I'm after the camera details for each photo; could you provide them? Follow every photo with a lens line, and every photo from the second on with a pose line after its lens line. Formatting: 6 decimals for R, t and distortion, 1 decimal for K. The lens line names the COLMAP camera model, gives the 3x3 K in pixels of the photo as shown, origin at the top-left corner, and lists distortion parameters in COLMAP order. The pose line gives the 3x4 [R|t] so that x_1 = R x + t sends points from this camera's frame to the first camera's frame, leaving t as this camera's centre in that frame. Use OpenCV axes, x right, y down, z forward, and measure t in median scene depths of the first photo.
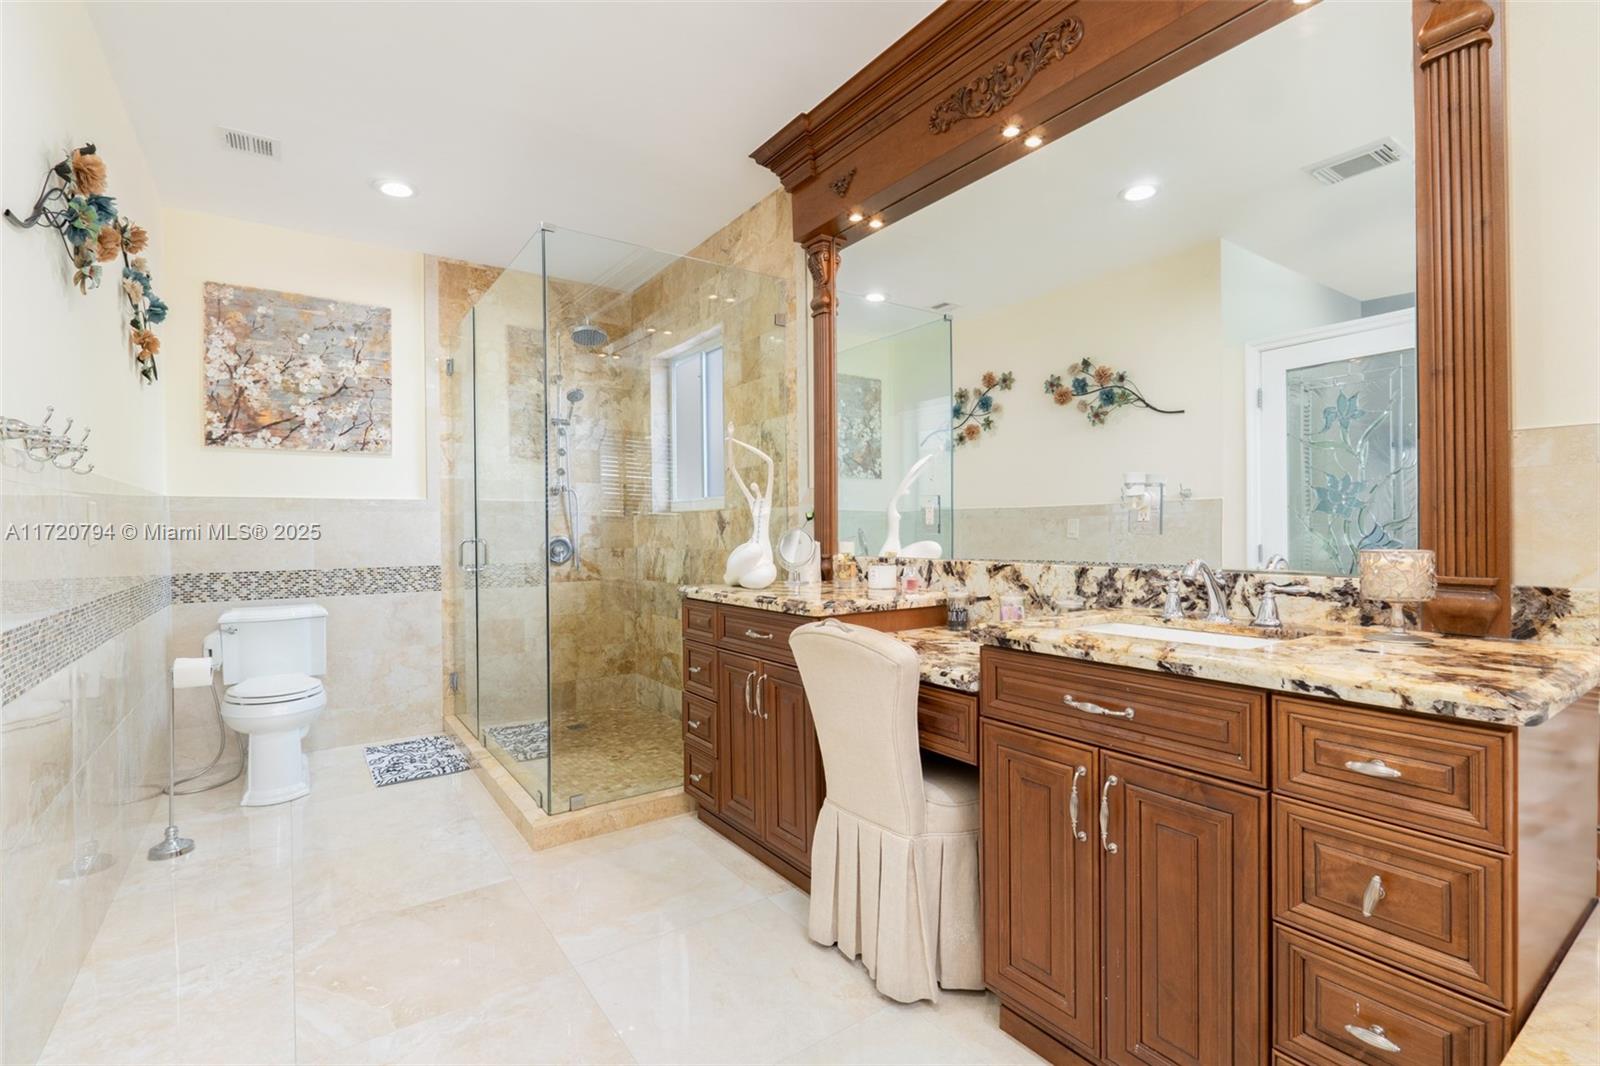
lens RADIAL K [[738.4, 0, 800.0], [0, 738.4, 533.0], [0, 0, 1]] dist [-0.017686, -0.000031]
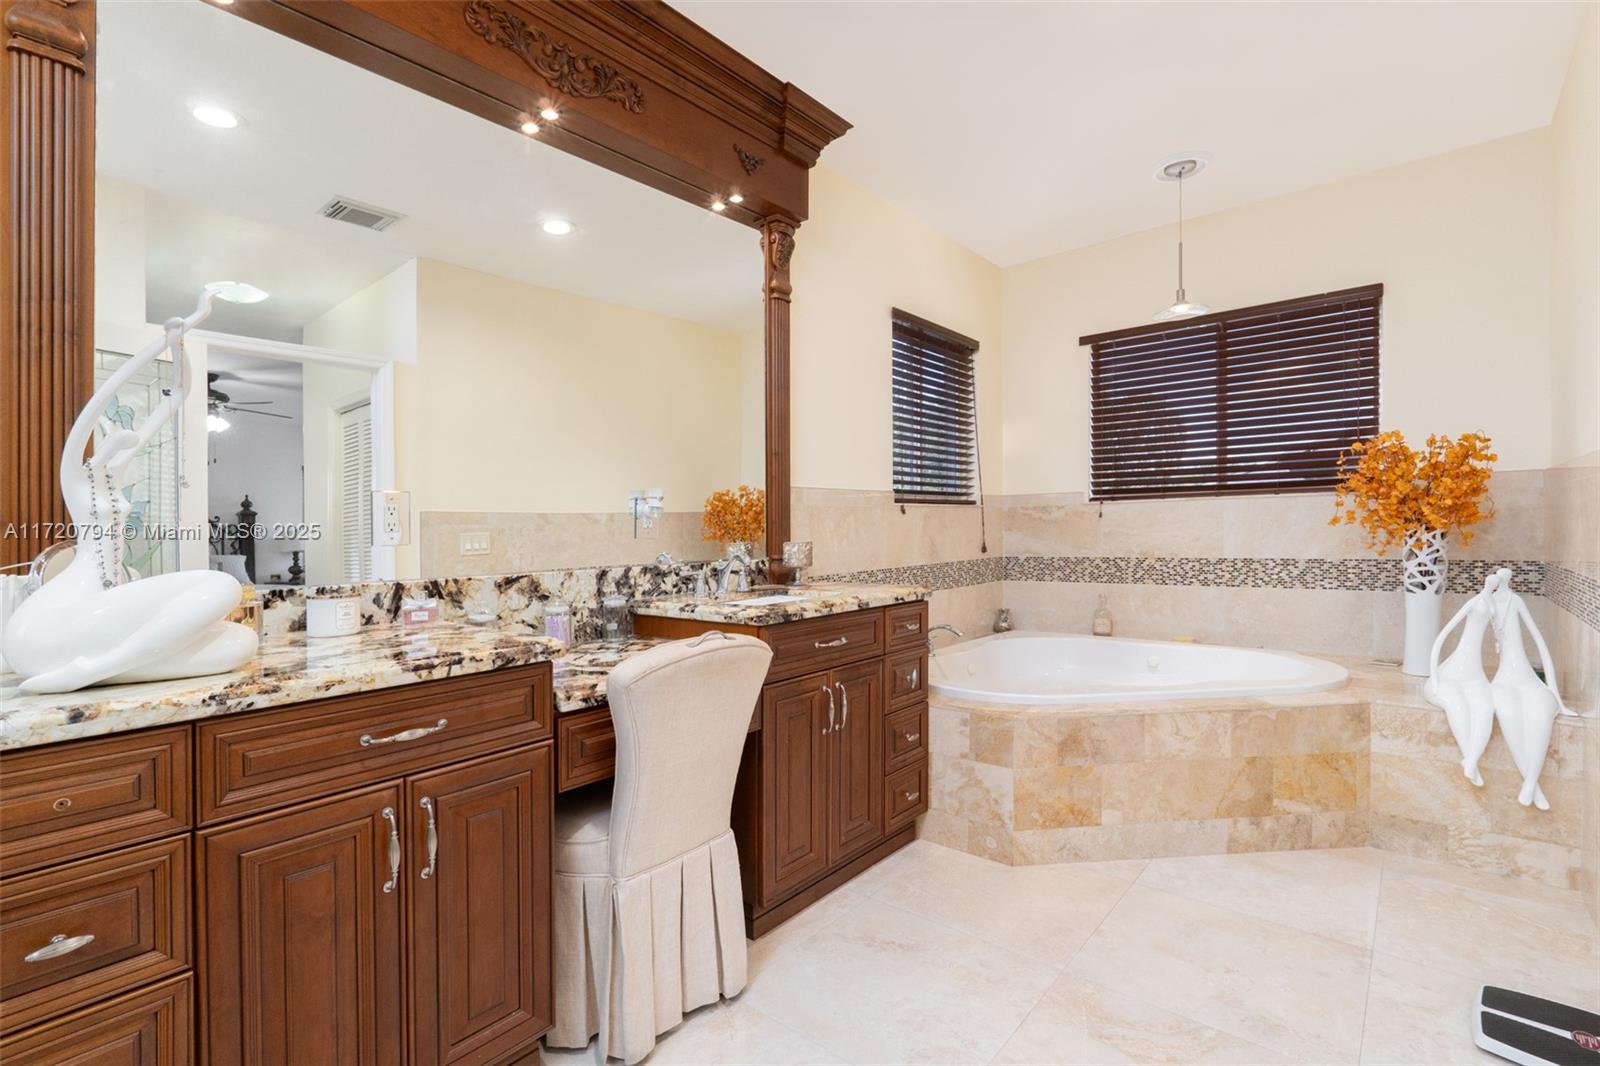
lens RADIAL K [[738.4, 0, 800.0], [0, 738.4, 533.0], [0, 0, 1]] dist [-0.017686, -0.000031]
pose [[-0.256796, 0.011763, 0.966394, -0.753351], [0.031053, 0.999510, -0.003914, 0.005816], [-0.965967, 0.029004, -0.257036, 1.018332]]
